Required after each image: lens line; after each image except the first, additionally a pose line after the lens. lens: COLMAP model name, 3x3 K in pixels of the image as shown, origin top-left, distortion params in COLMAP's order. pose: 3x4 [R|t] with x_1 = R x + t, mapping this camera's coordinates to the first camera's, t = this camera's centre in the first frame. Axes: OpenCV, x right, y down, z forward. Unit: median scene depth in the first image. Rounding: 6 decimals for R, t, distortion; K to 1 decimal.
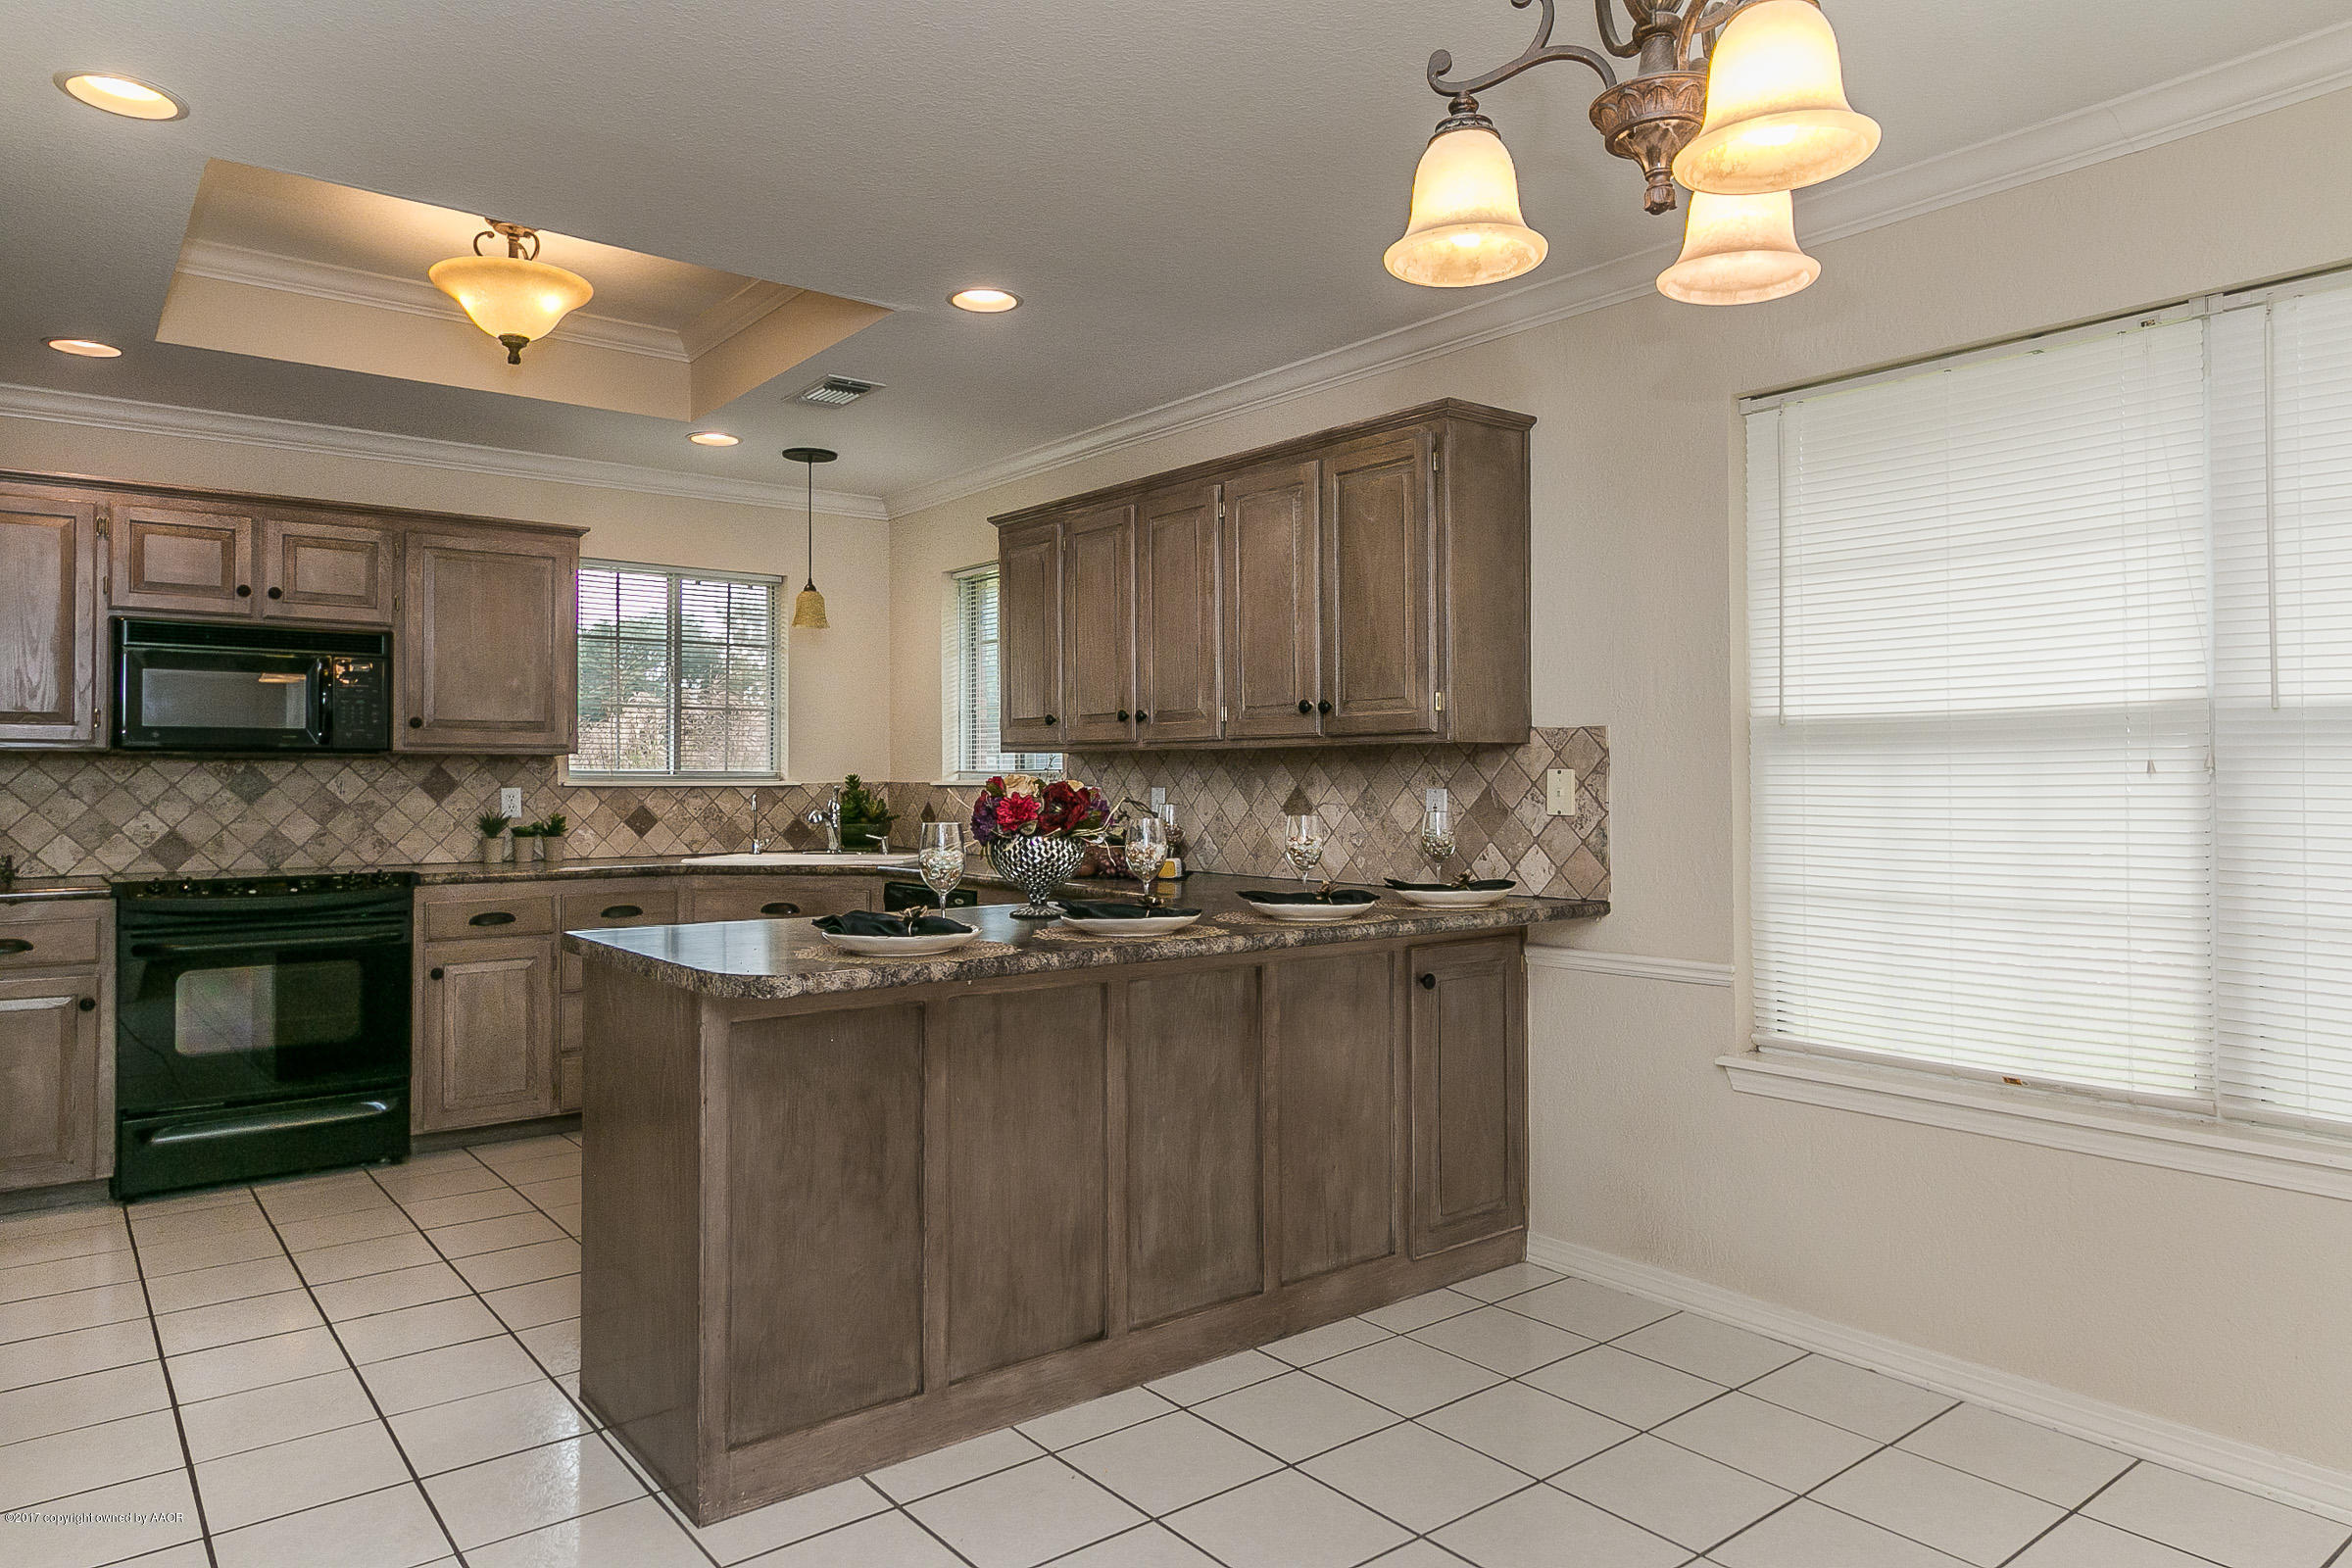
lens RADIAL K [[1491.6, 0, 1214.0], [0, 1491.6, 732.9], [0, 0, 1]] dist [-0.005331, -0.000791]
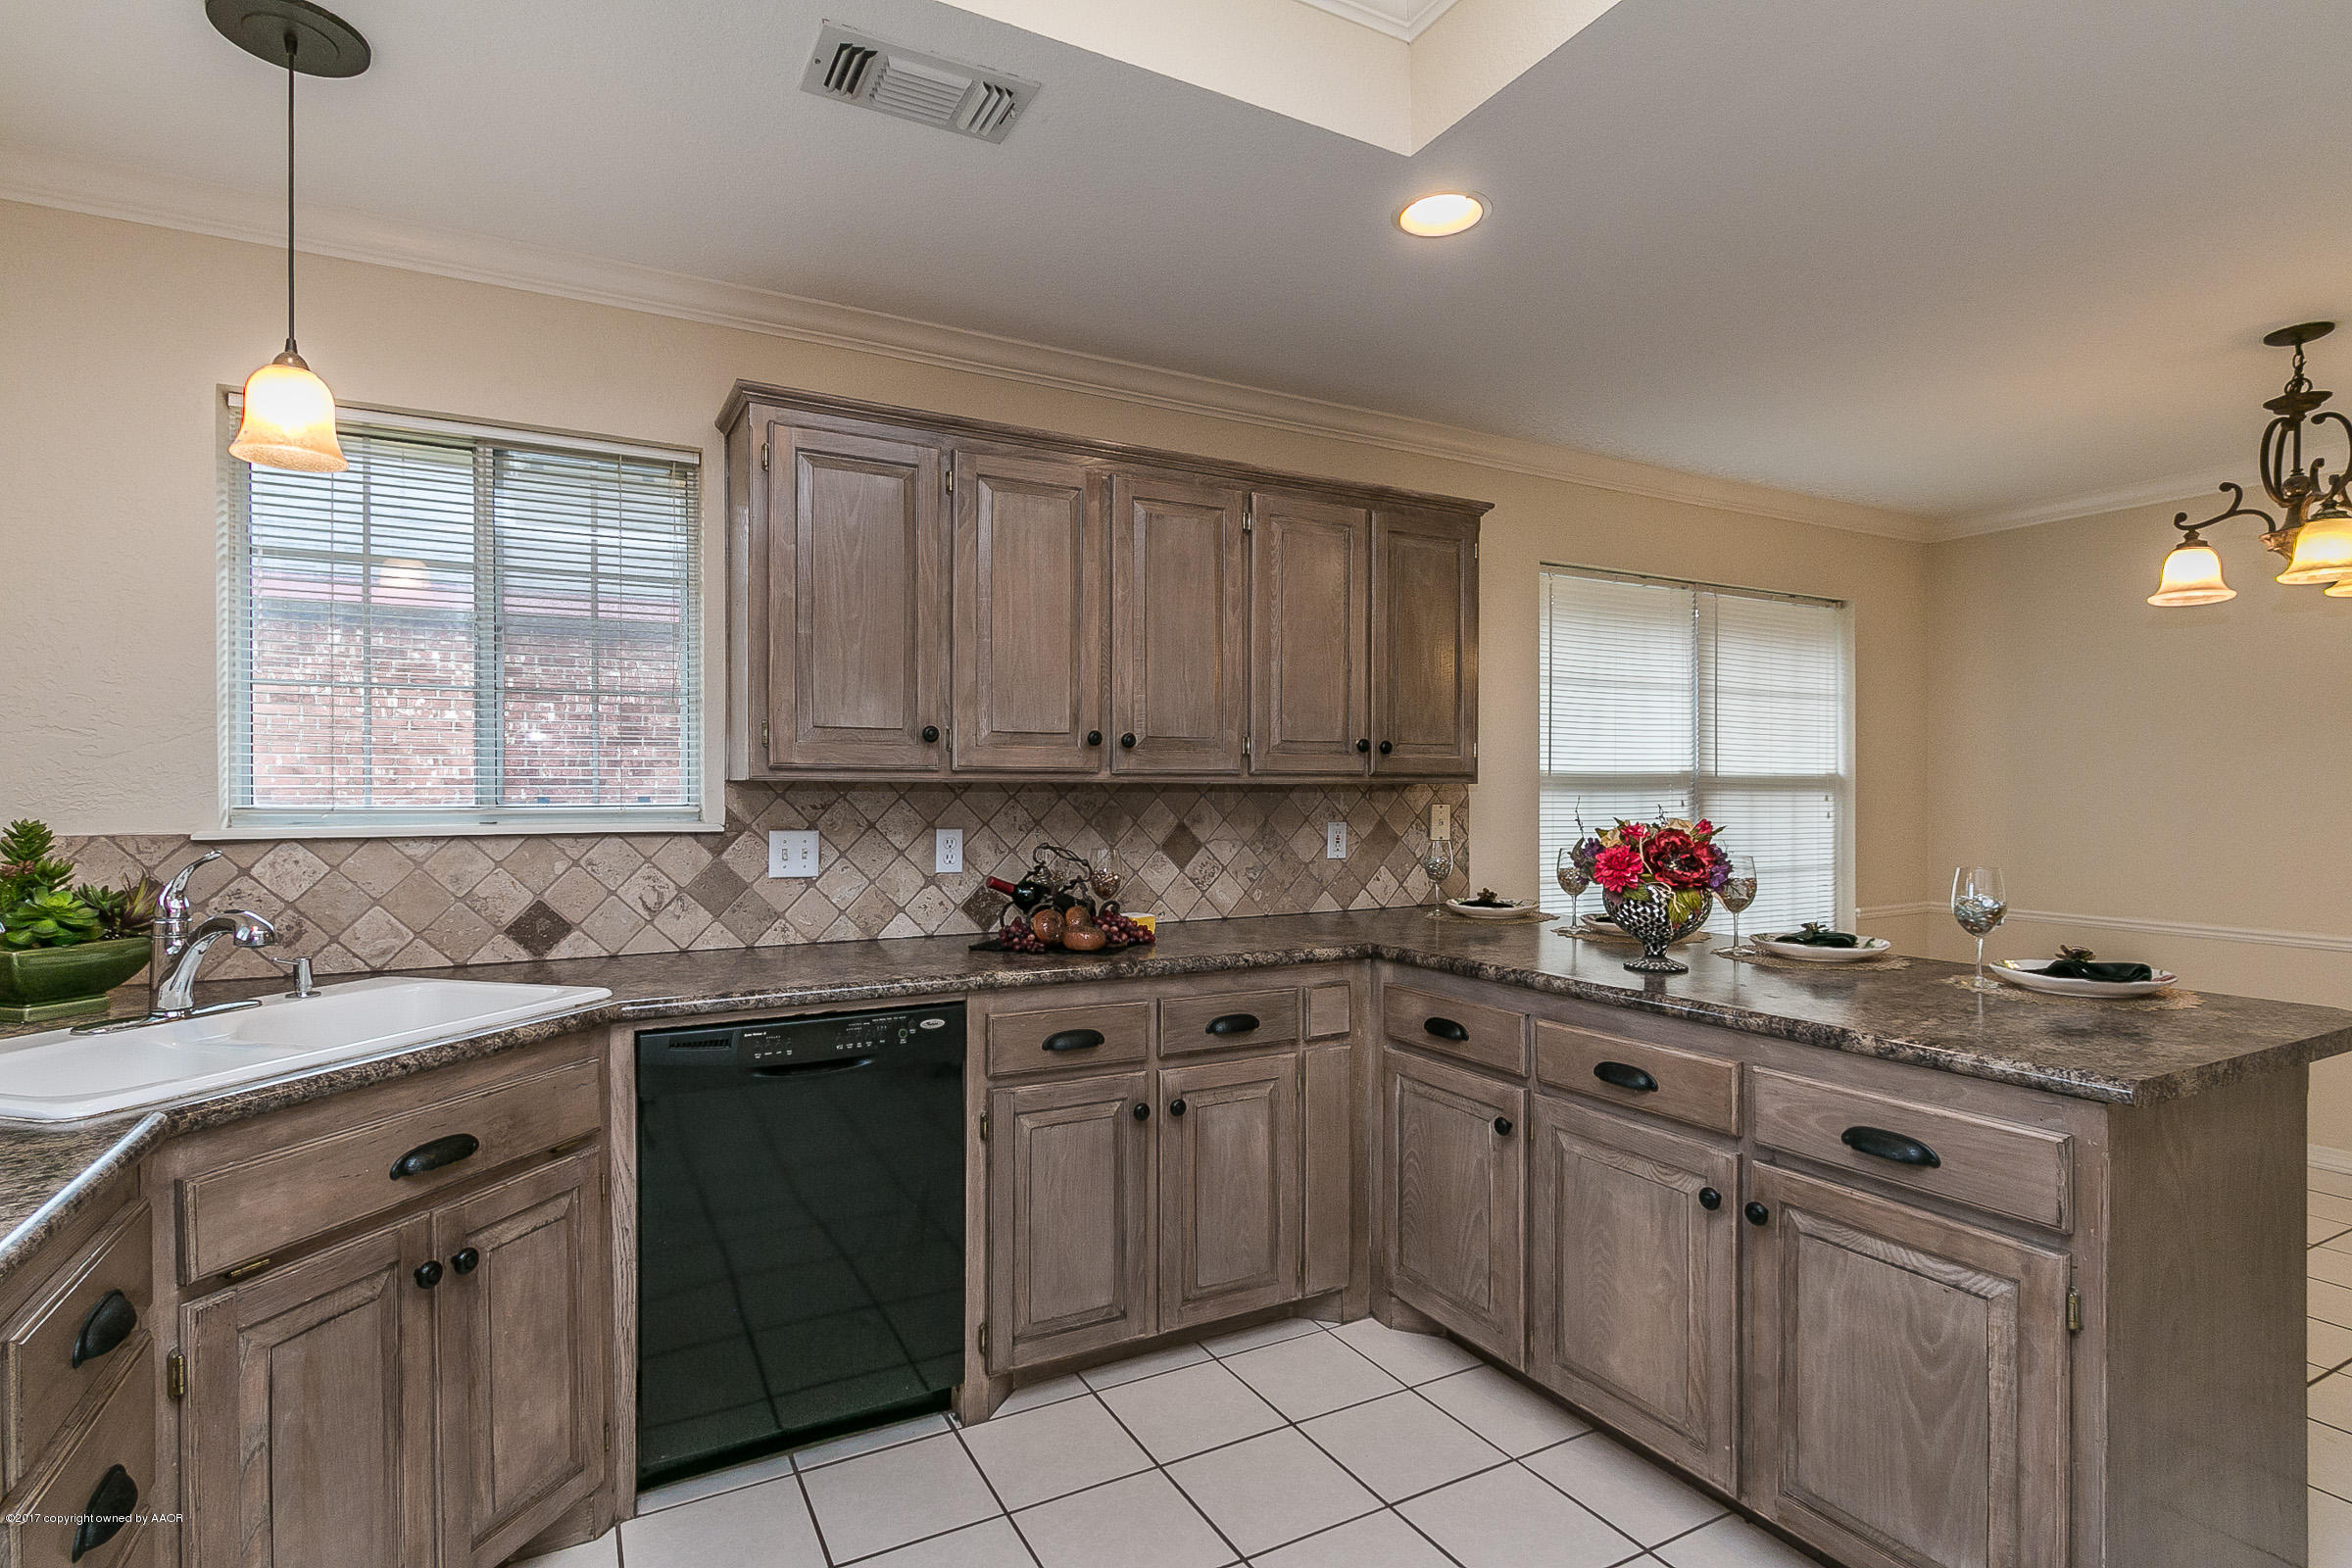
lens RADIAL K [[1142.3, 0, 1176.0], [0, 1142.3, 784.0], [0, 0, 1]] dist [0.000528, -0.000155]
pose [[0.180529, 0.008736, 0.983531, -0.609663], [-0.030039, 0.999543, -0.003365, 0.012799], [-0.983111, -0.028937, 0.180709, 0.811696]]
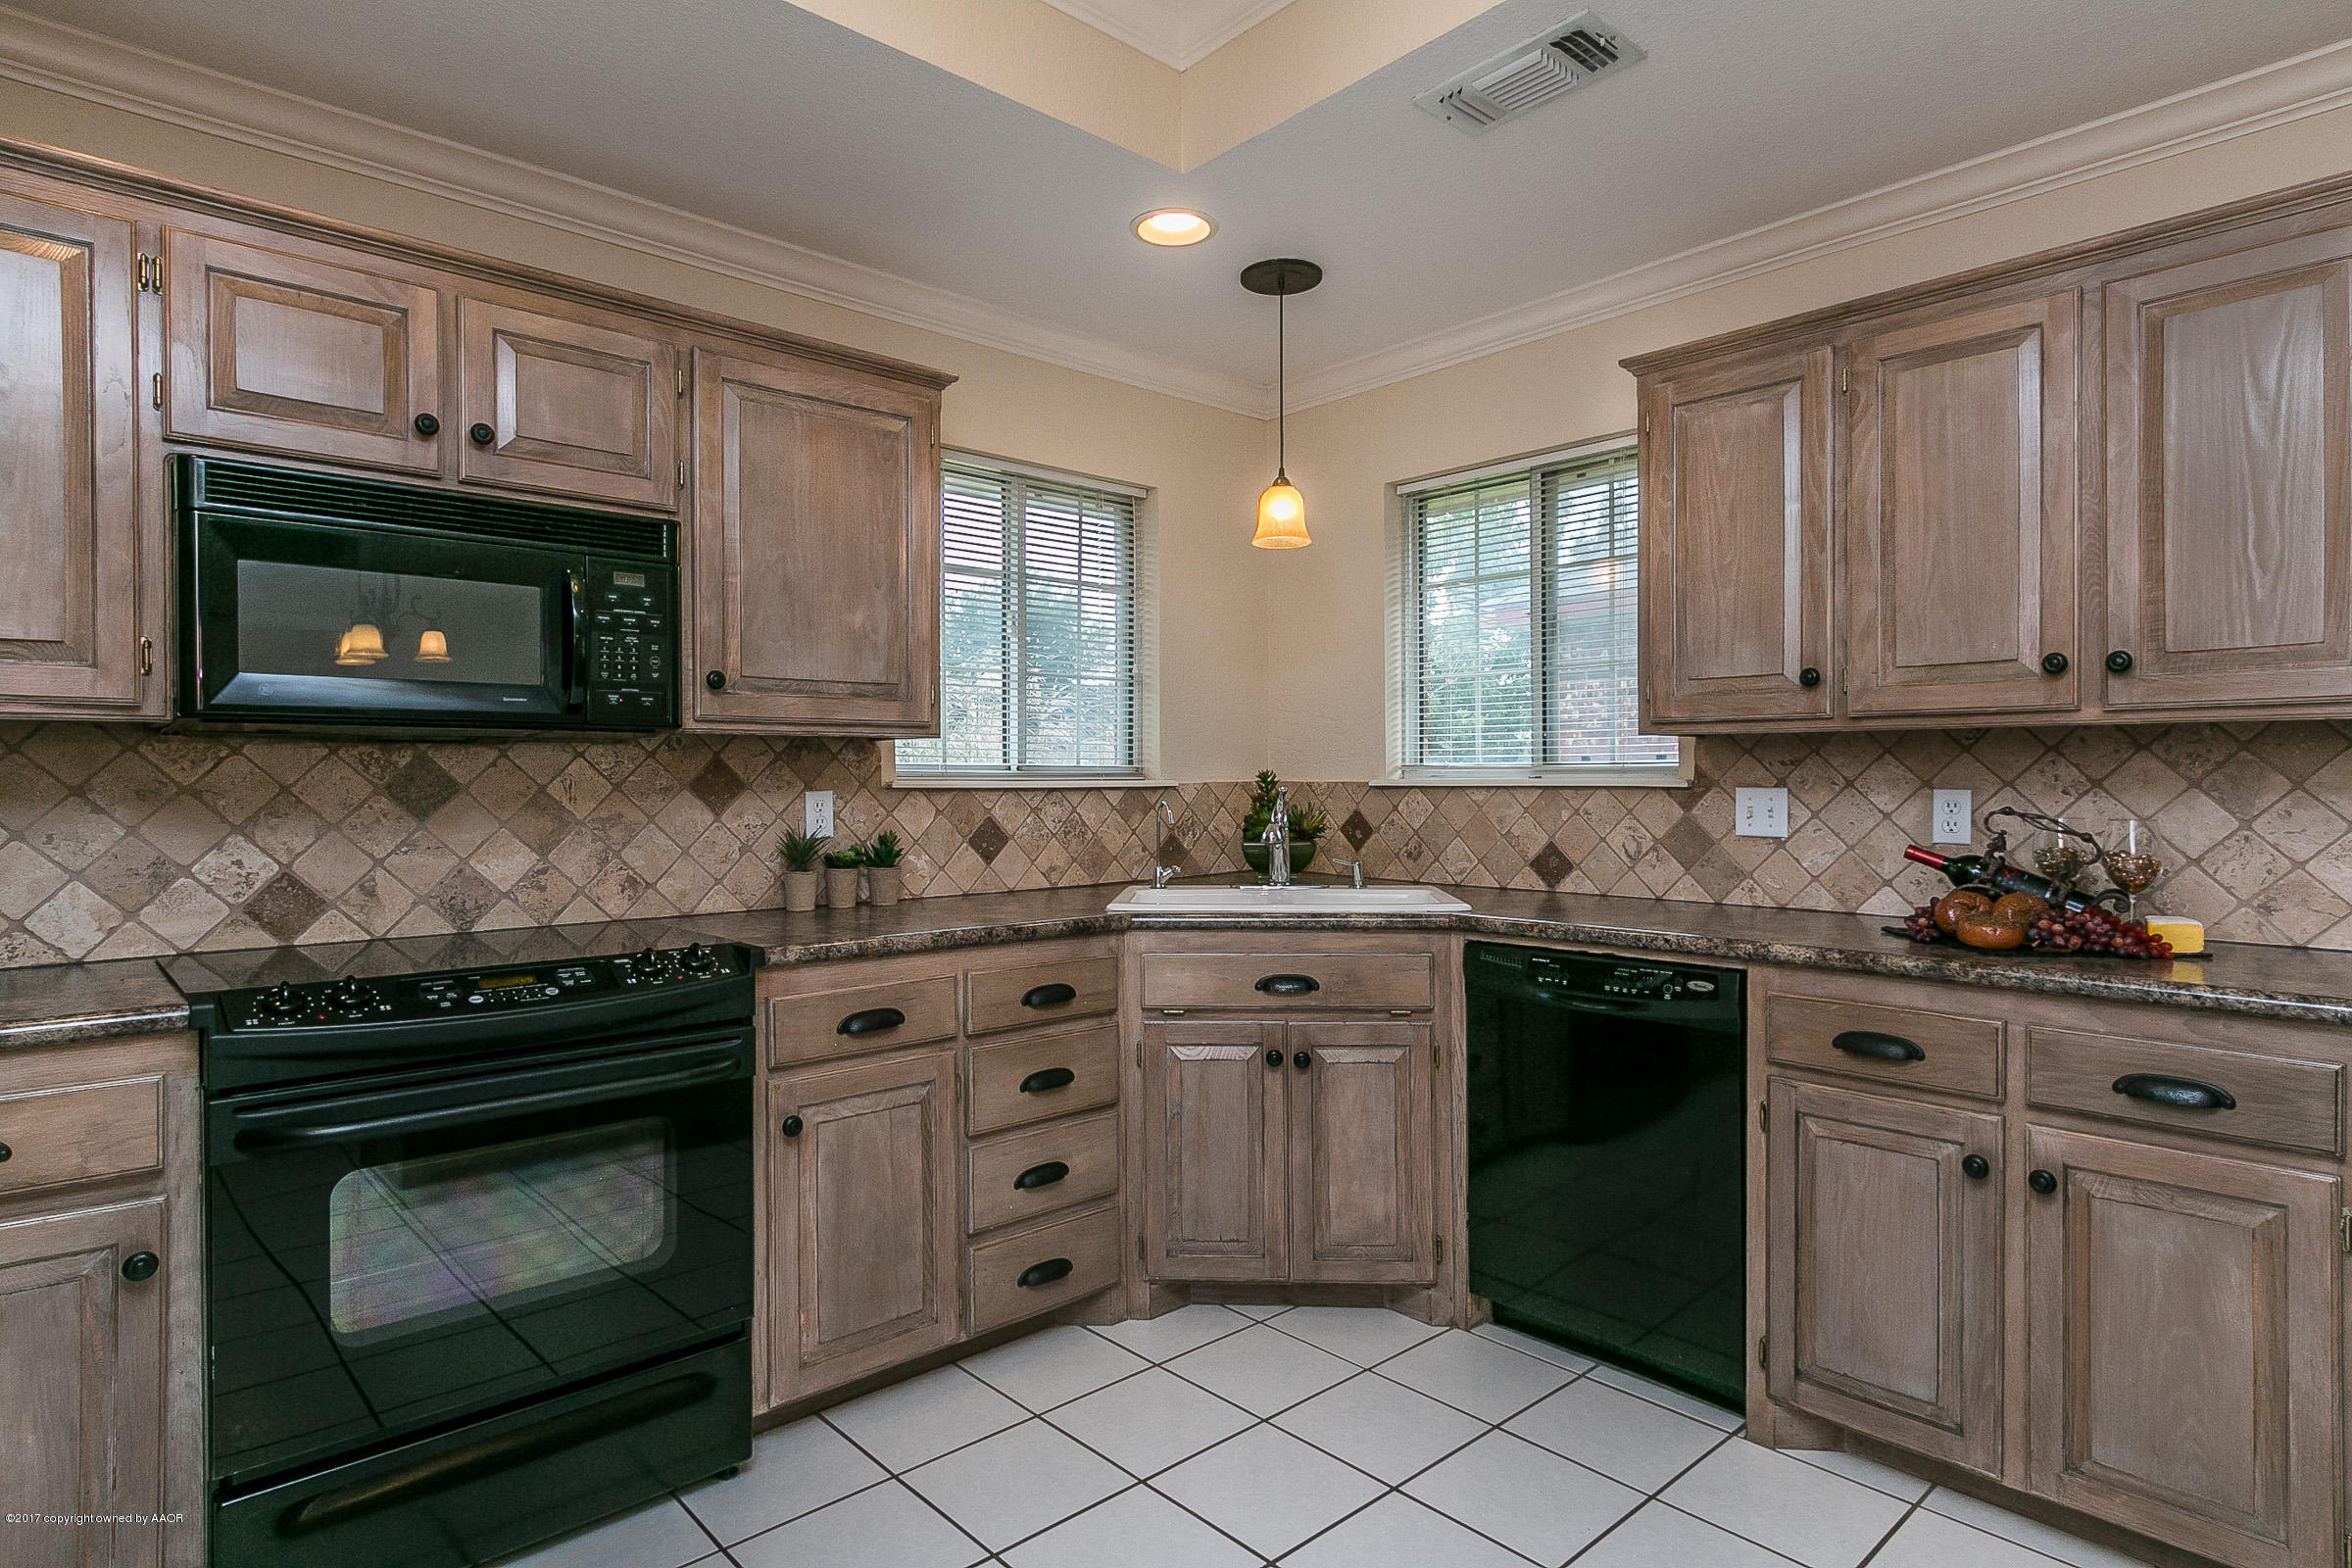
lens RADIAL K [[1258.7, 0, 1165.9], [0, 1258.7, 769.3], [0, 0, 1]] dist [0.004051, -0.000956]
pose [[0.998576, -0.000720, 0.053344, -0.401820], [-0.000543, 0.999720, 0.023649, 0.016884], [-0.053346, -0.023645, 0.998296, 0.519294]]
